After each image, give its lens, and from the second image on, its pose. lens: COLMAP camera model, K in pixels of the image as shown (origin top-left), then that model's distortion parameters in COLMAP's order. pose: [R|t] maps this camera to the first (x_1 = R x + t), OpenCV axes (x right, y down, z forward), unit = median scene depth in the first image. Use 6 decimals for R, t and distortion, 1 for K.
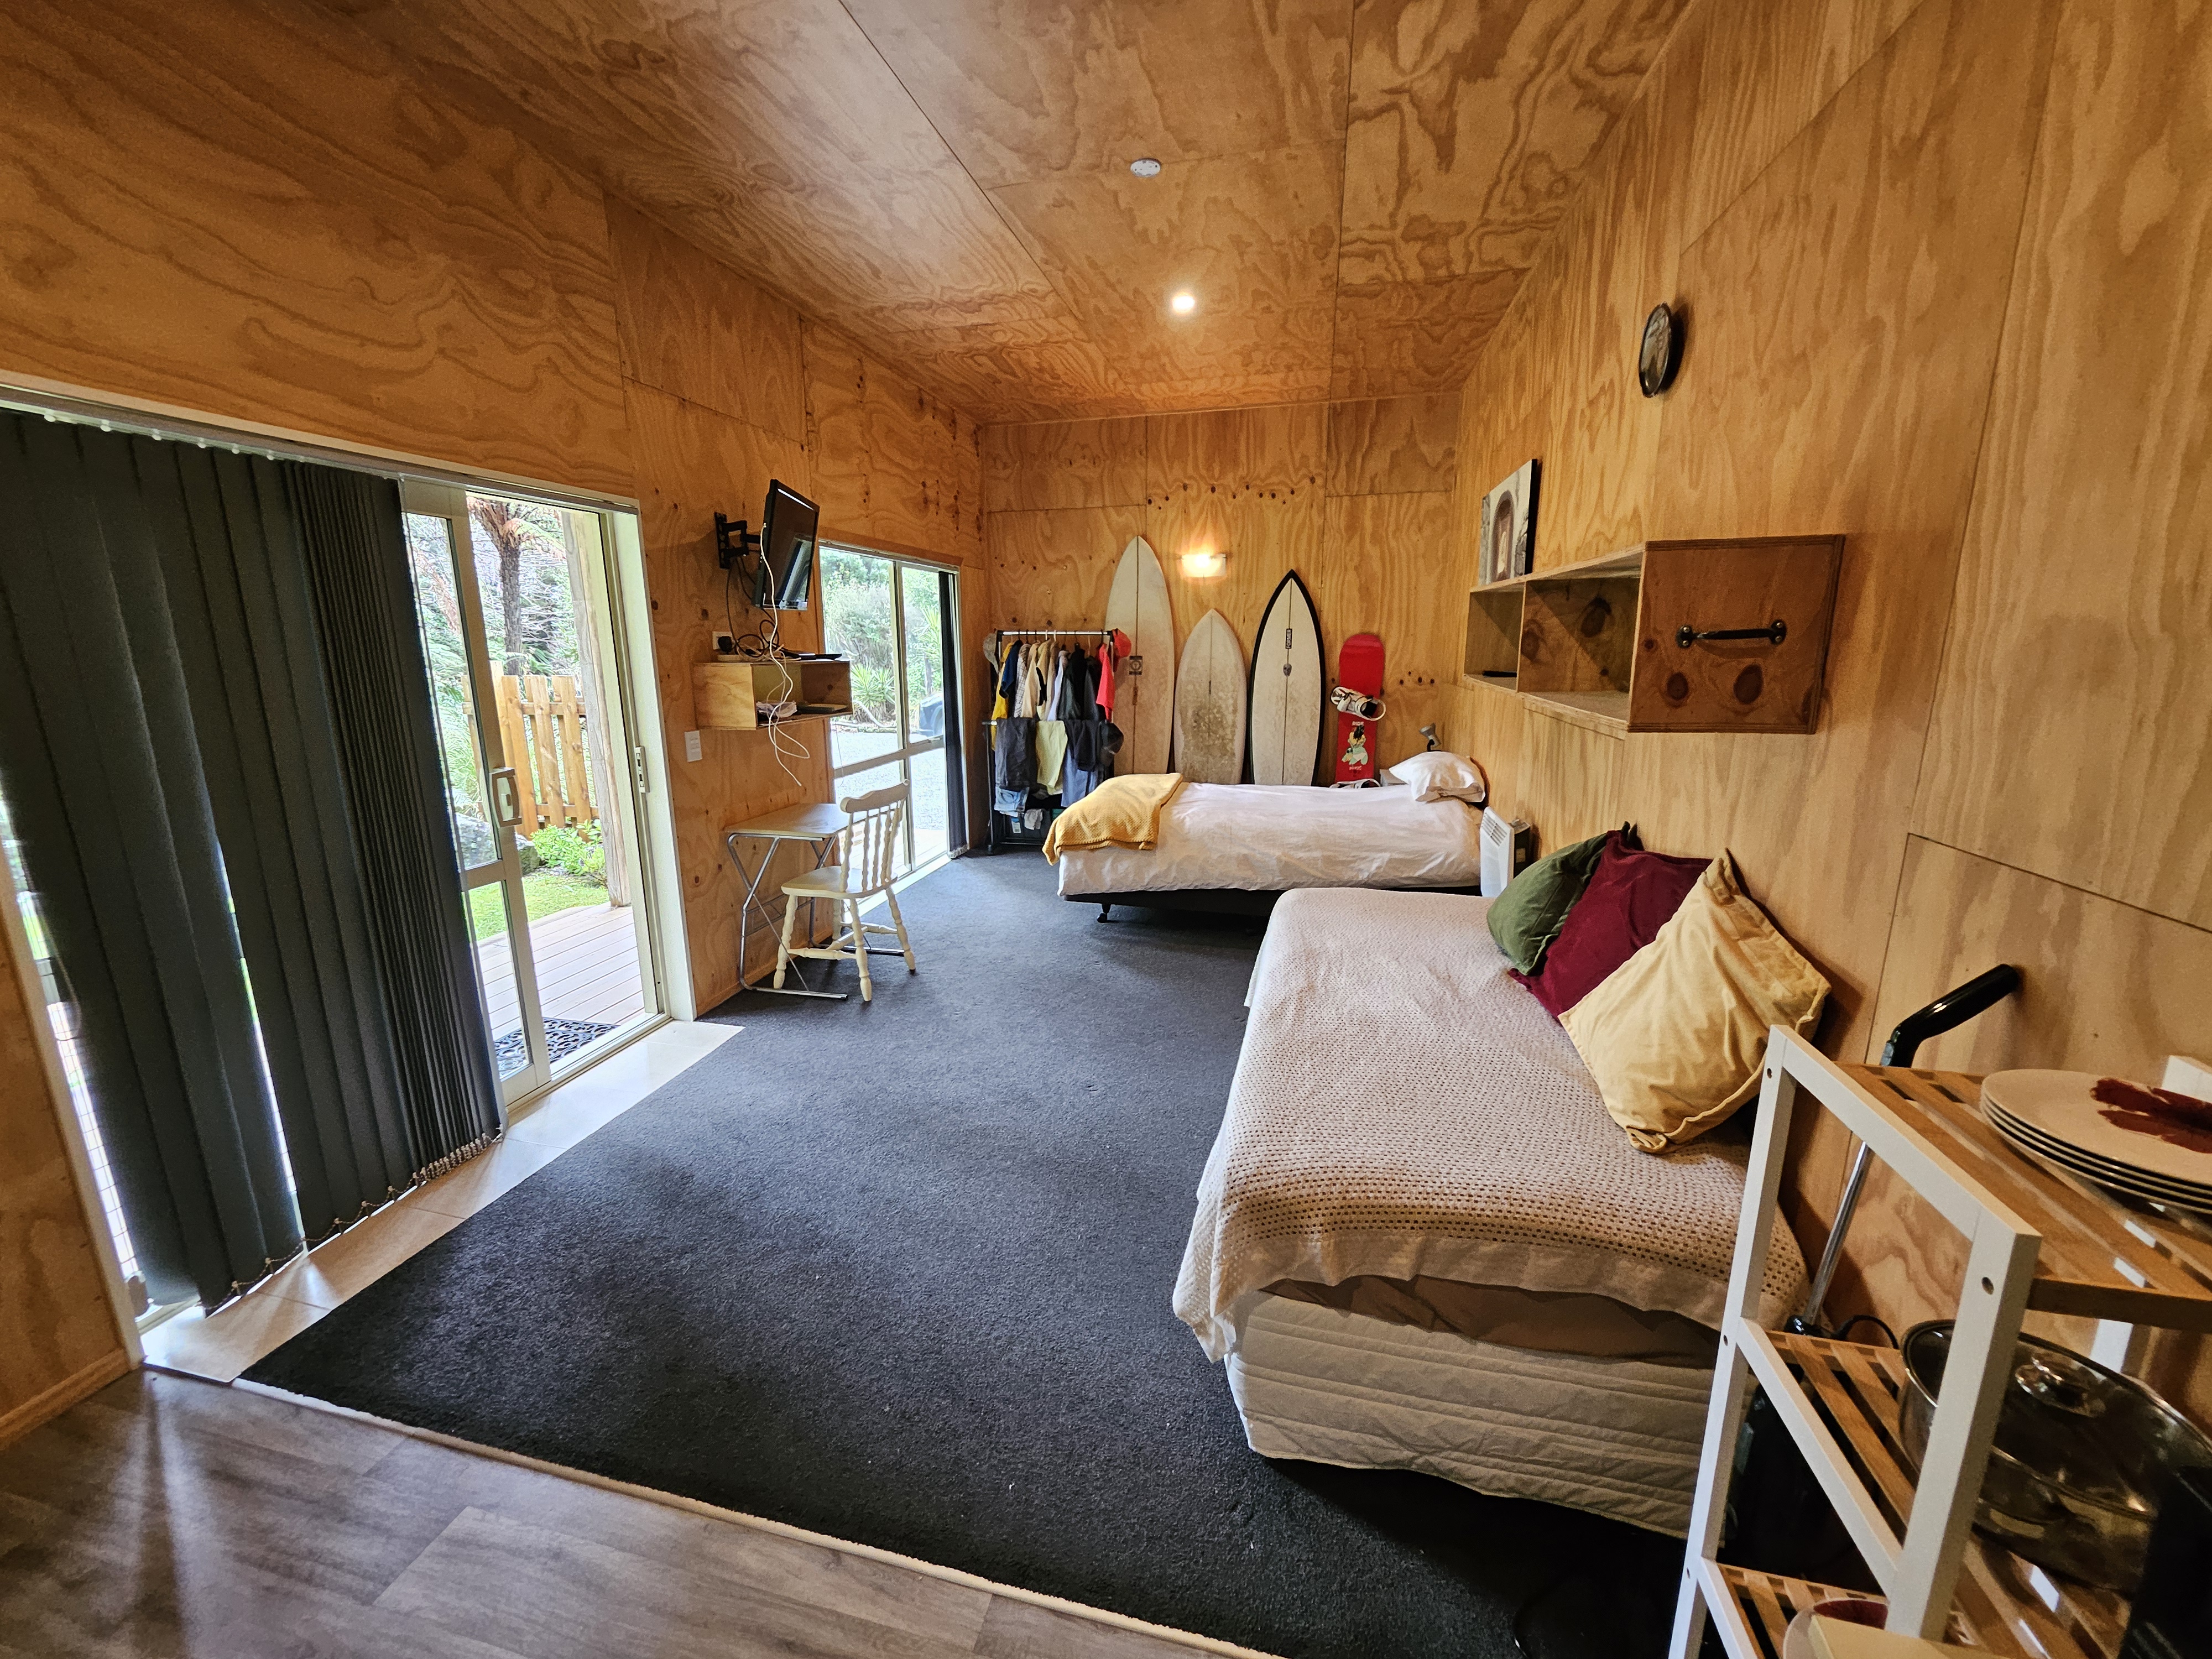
lens RADIAL K [[872.3, 0, 1091.1], [0, 872.3, 820.7], [0, 0, 1]] dist [-0.000260, 0.000451]
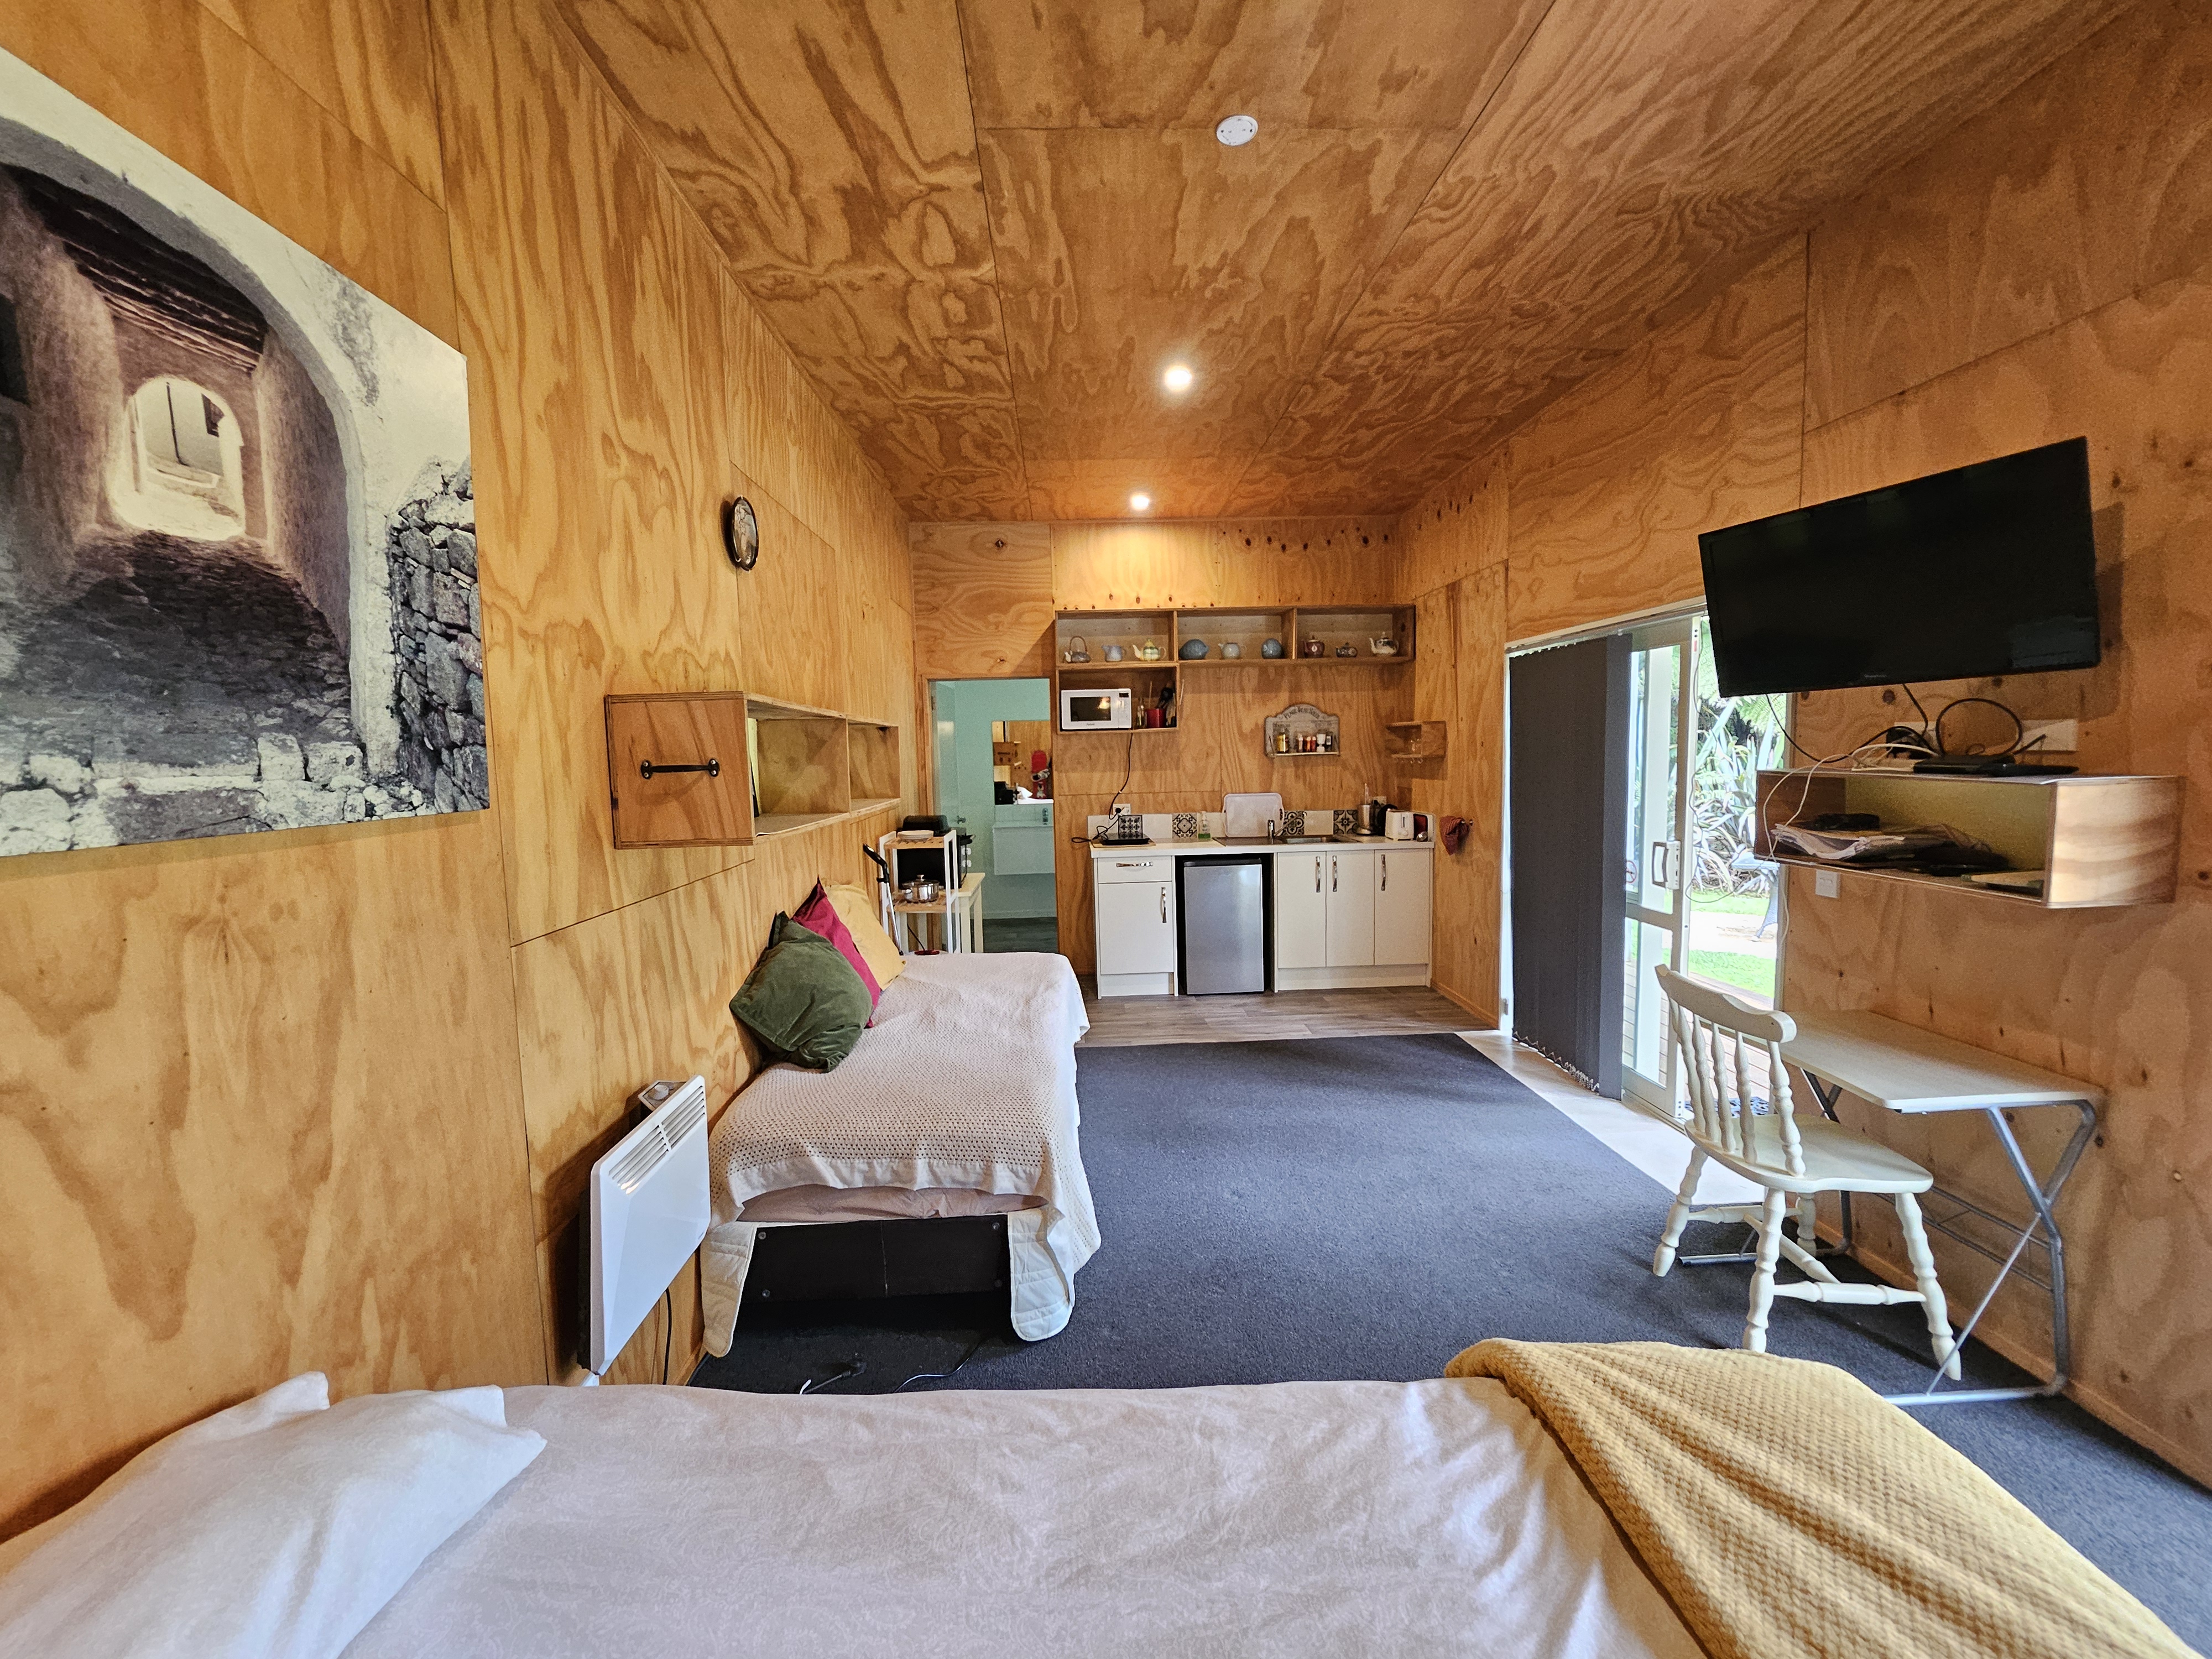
lens RADIAL K [[872.3, 0, 1111.4], [0, 872.3, 841.7], [0, 0, 1]] dist [-0.000260, 0.000451]
pose [[-0.956826, 0.064497, -0.283414, 0.472397], [-0.026343, 0.951814, 0.305543, -0.455280], [0.289464, 0.299817, -0.909022, 2.087856]]
